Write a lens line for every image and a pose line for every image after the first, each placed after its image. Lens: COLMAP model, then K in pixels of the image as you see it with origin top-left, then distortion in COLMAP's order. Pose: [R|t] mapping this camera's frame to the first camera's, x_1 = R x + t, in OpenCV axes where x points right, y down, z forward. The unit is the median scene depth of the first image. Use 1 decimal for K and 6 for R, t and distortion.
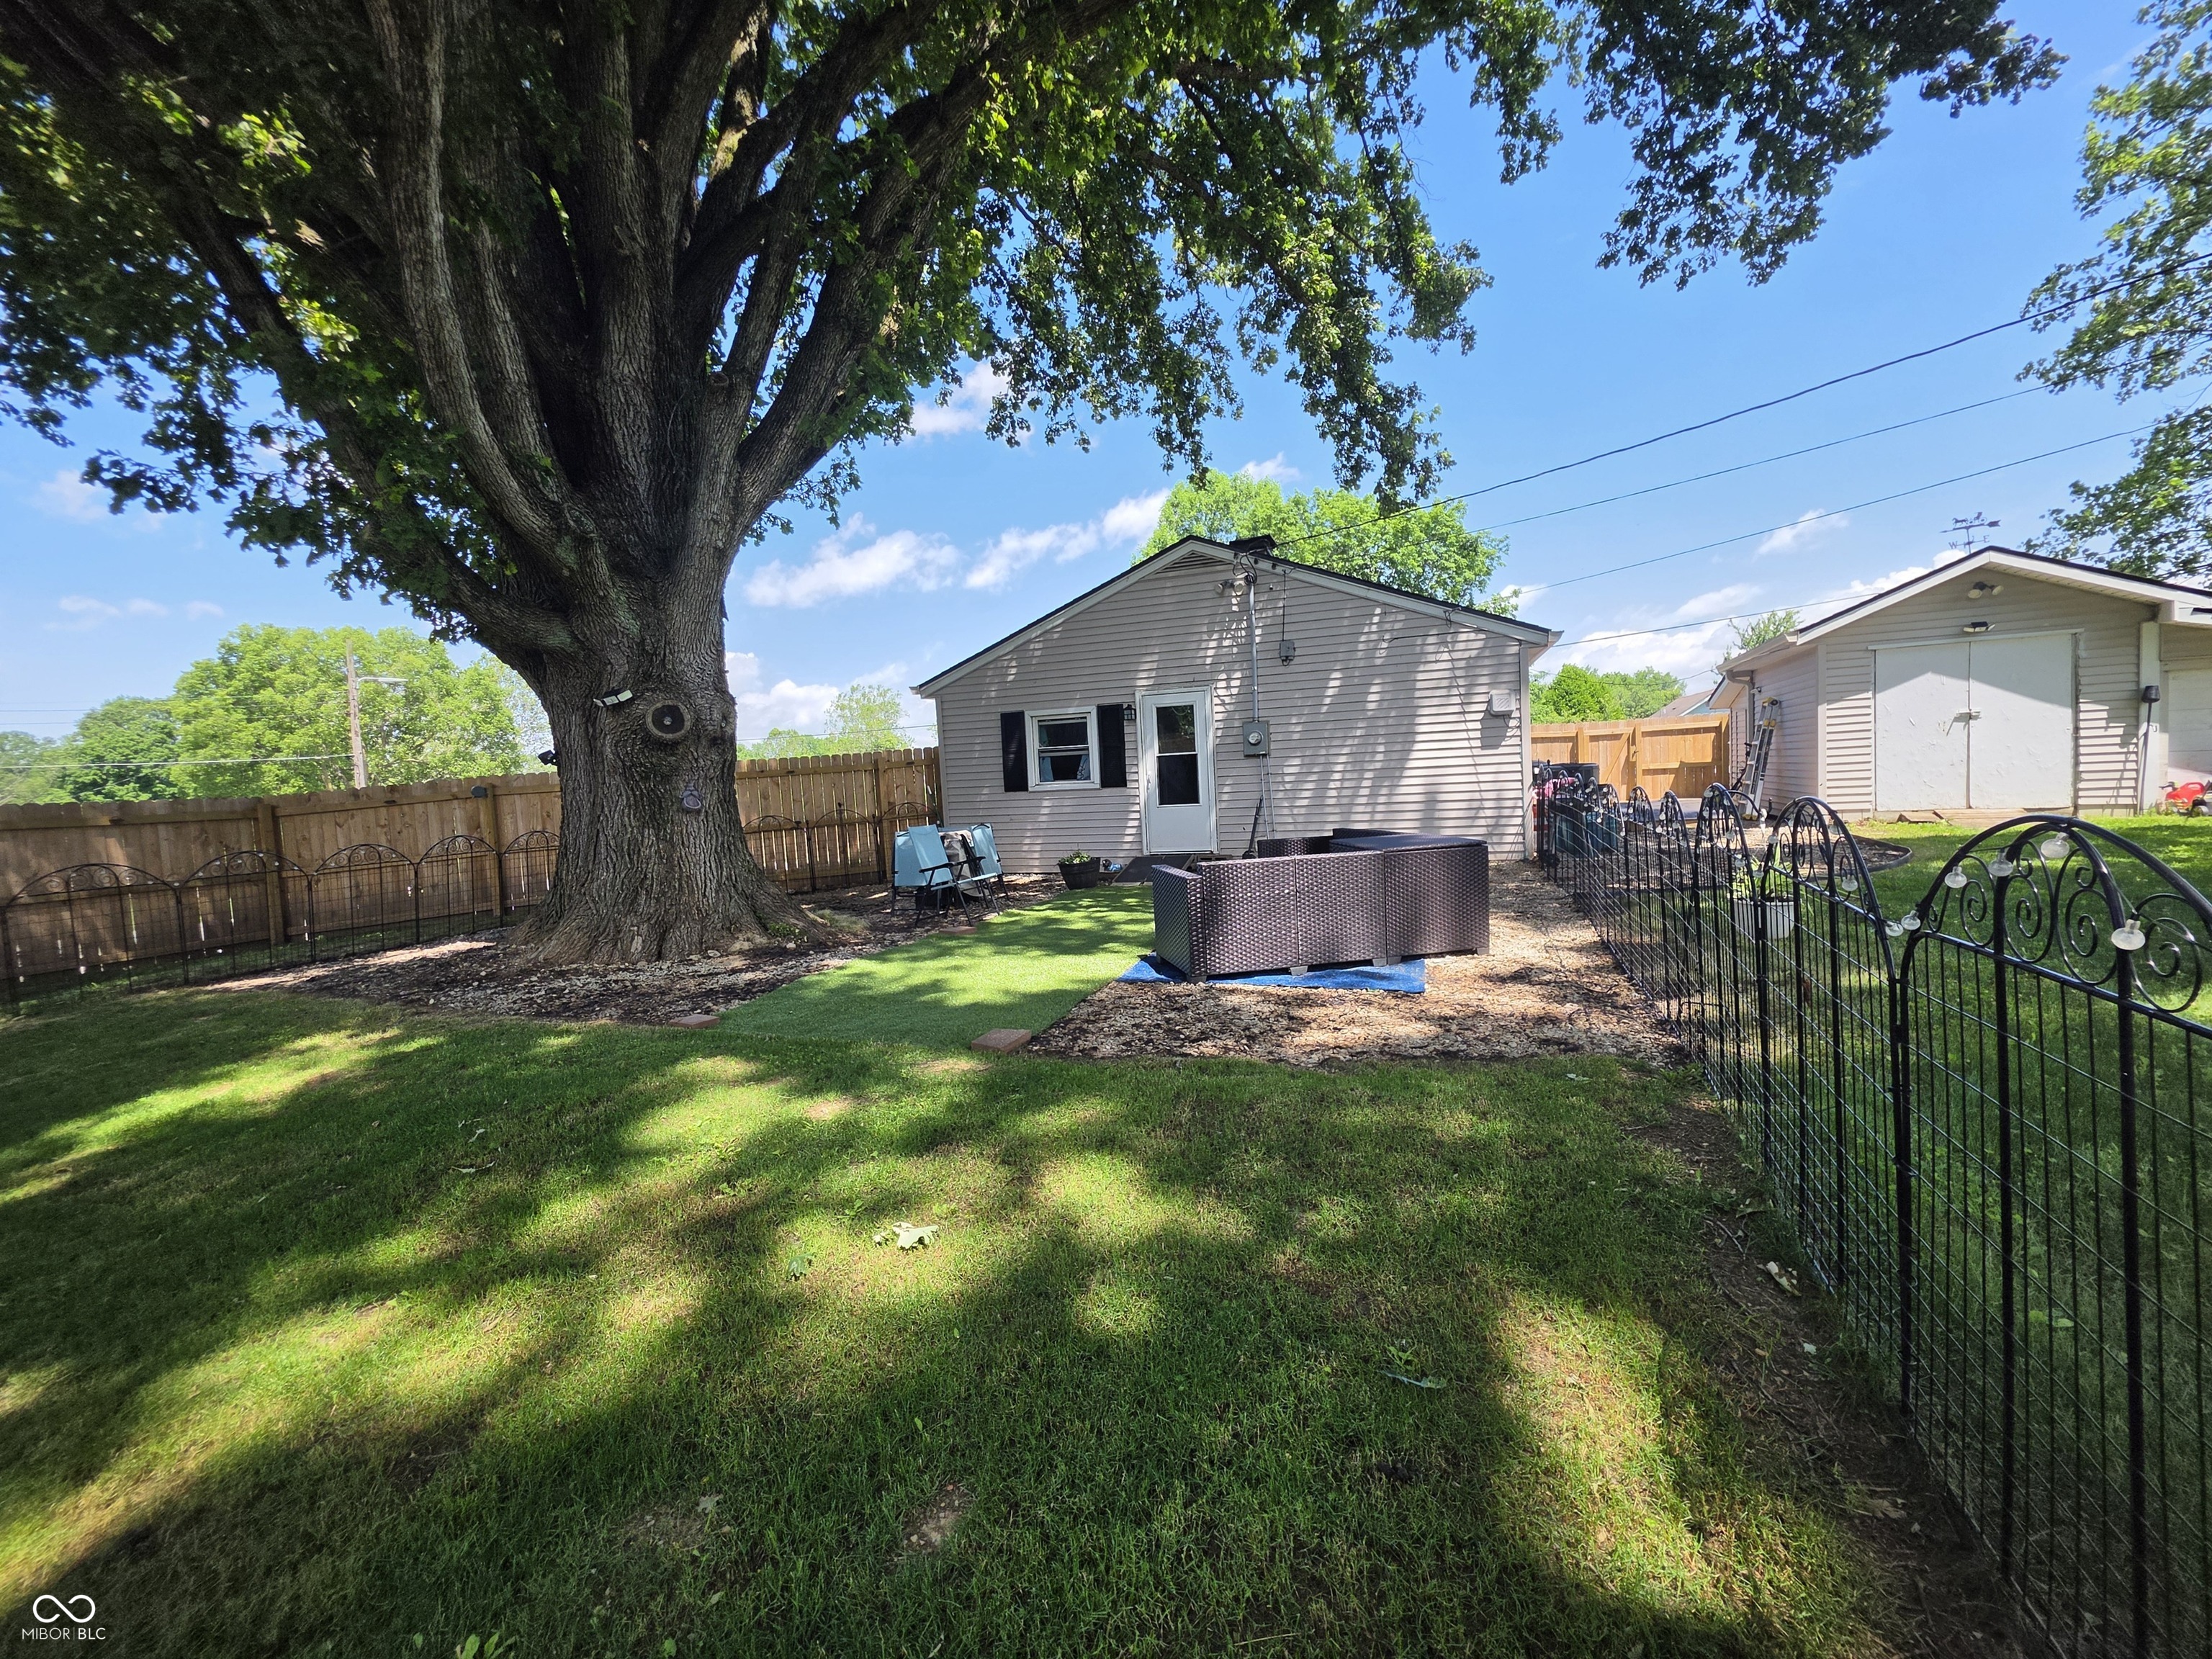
lens RADIAL K [[886.5, 0, 1109.5], [0, 886.5, 833.0], [0, 0, 1]] dist [0.000588, -0.000101]
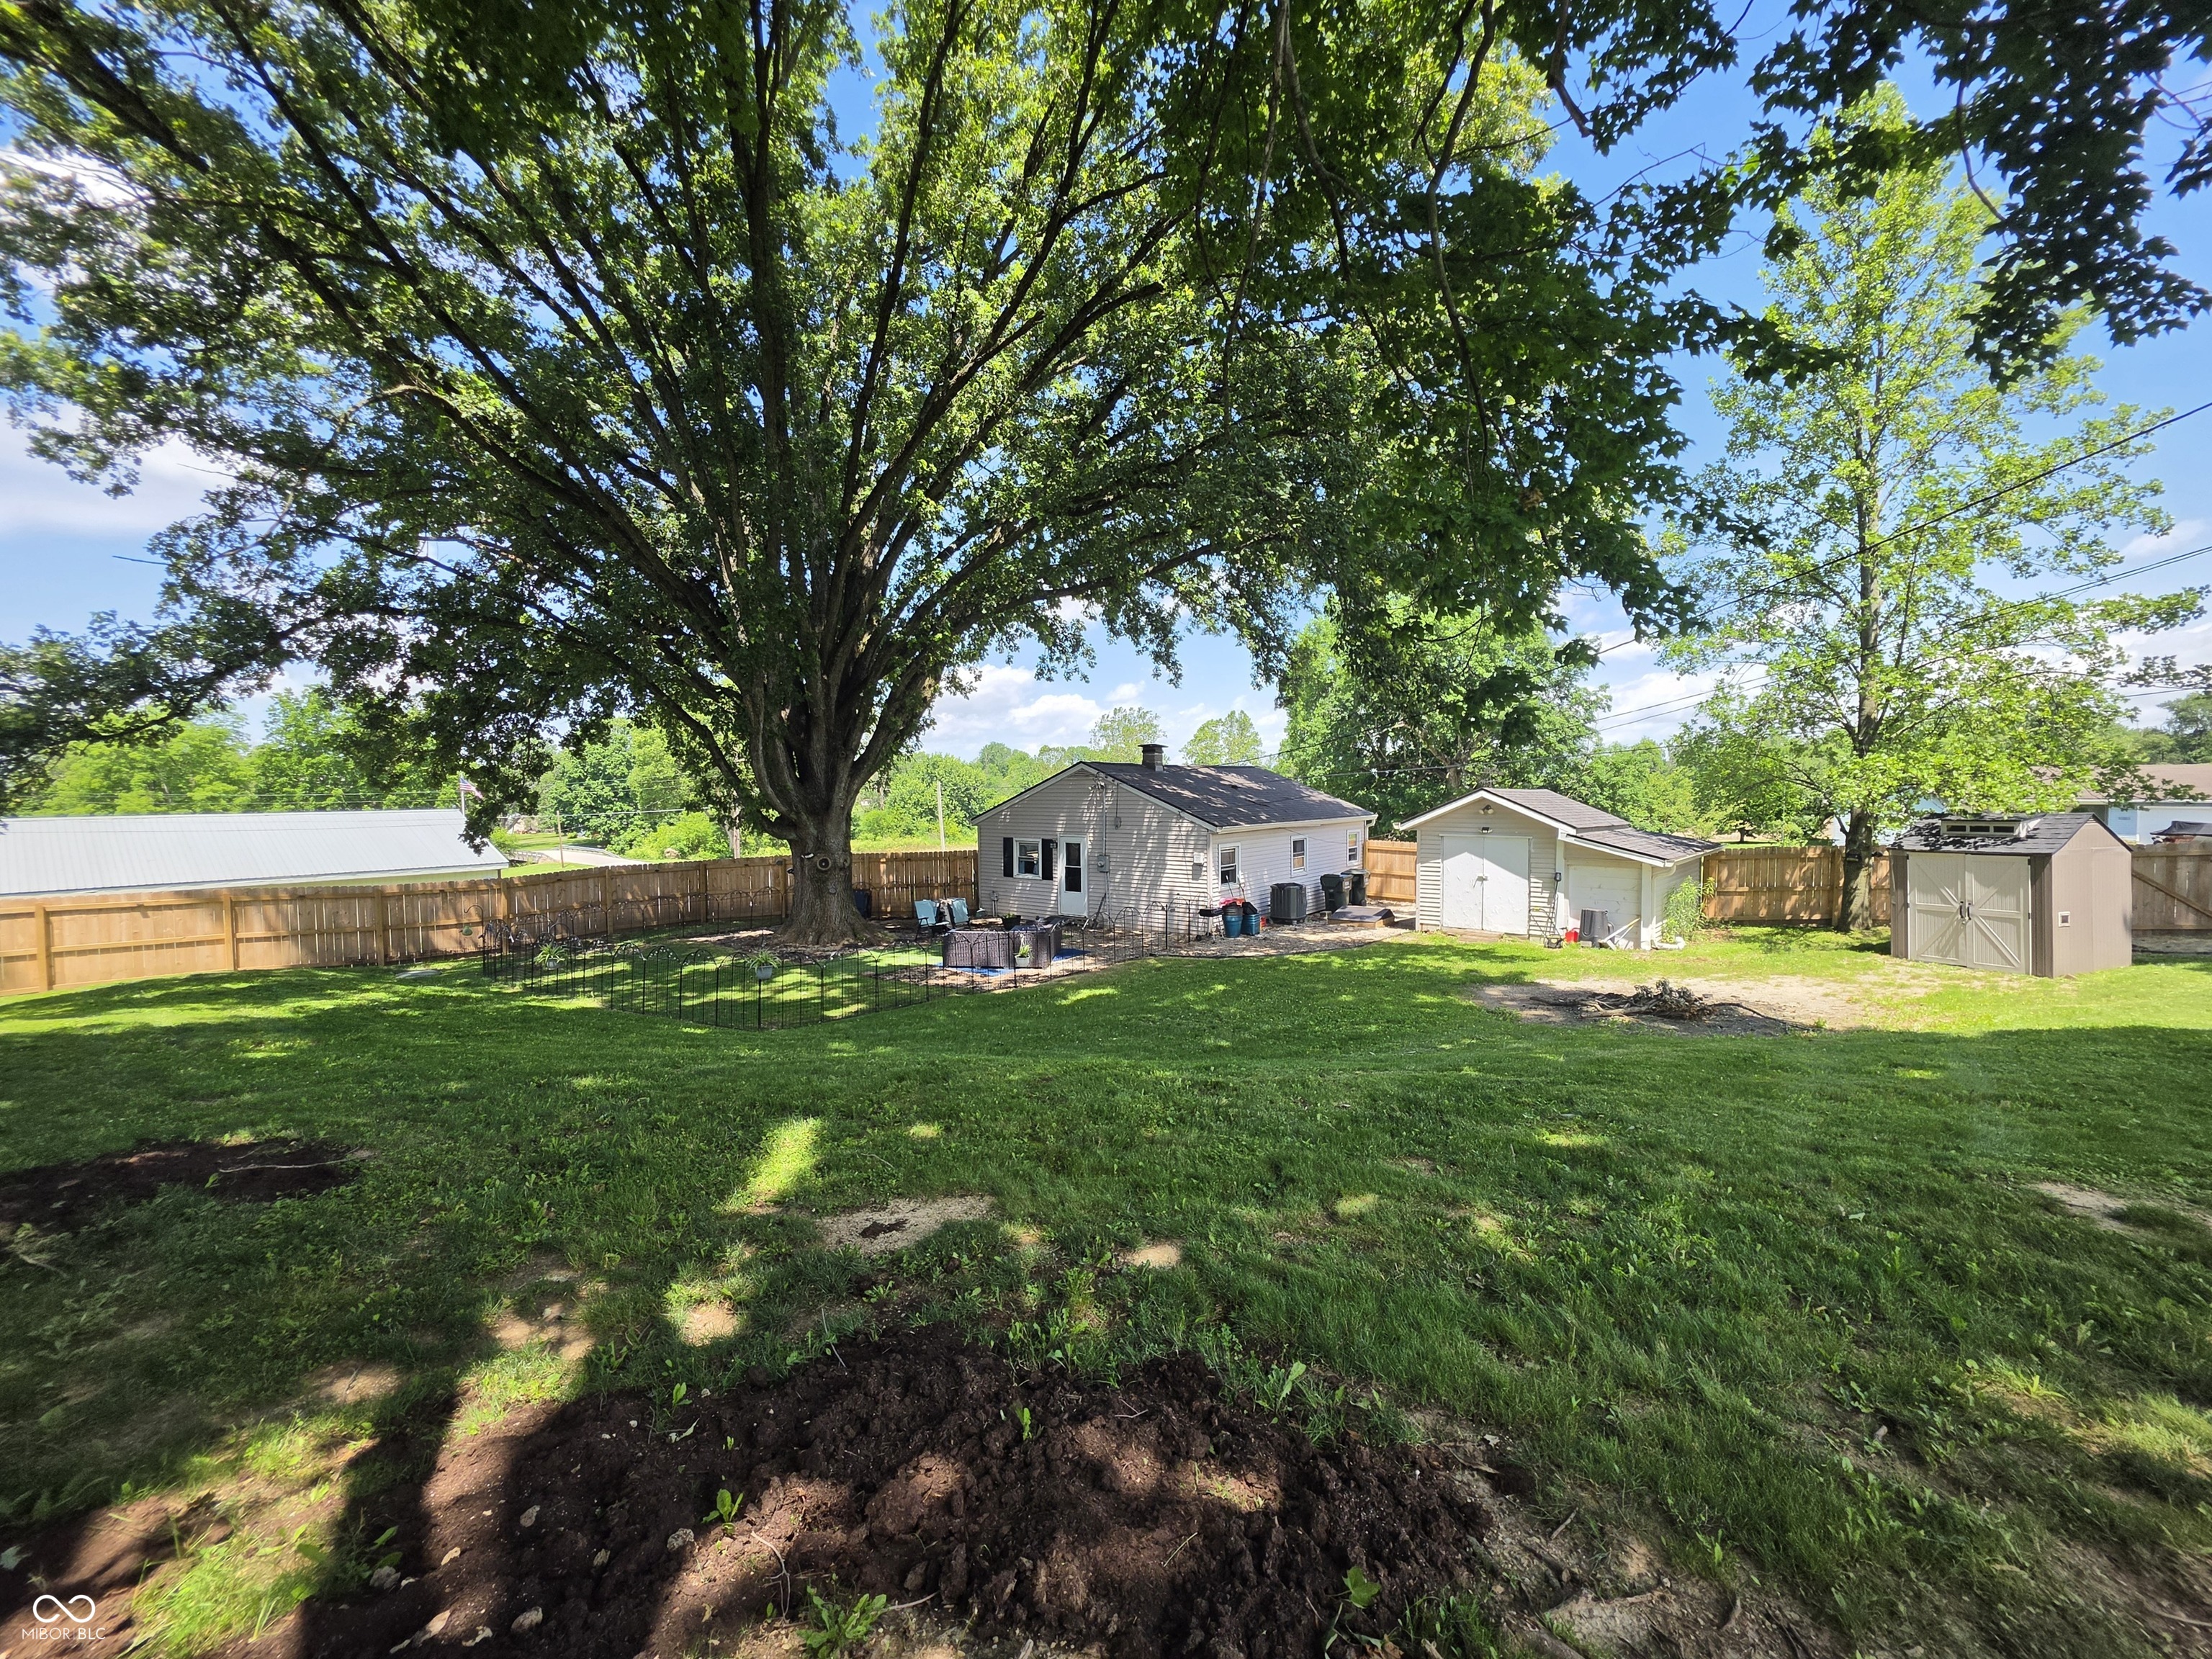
lens RADIAL K [[886.5, 0, 1103.3], [0, 886.5, 828.3], [0, 0, 1]] dist [0.000588, -0.000101]
pose [[0.951281, 0.057348, -0.302943, 0.736386], [-0.064217, 0.997854, -0.012754, -0.152775], [0.301562, 0.031587, 0.952923, -0.886083]]
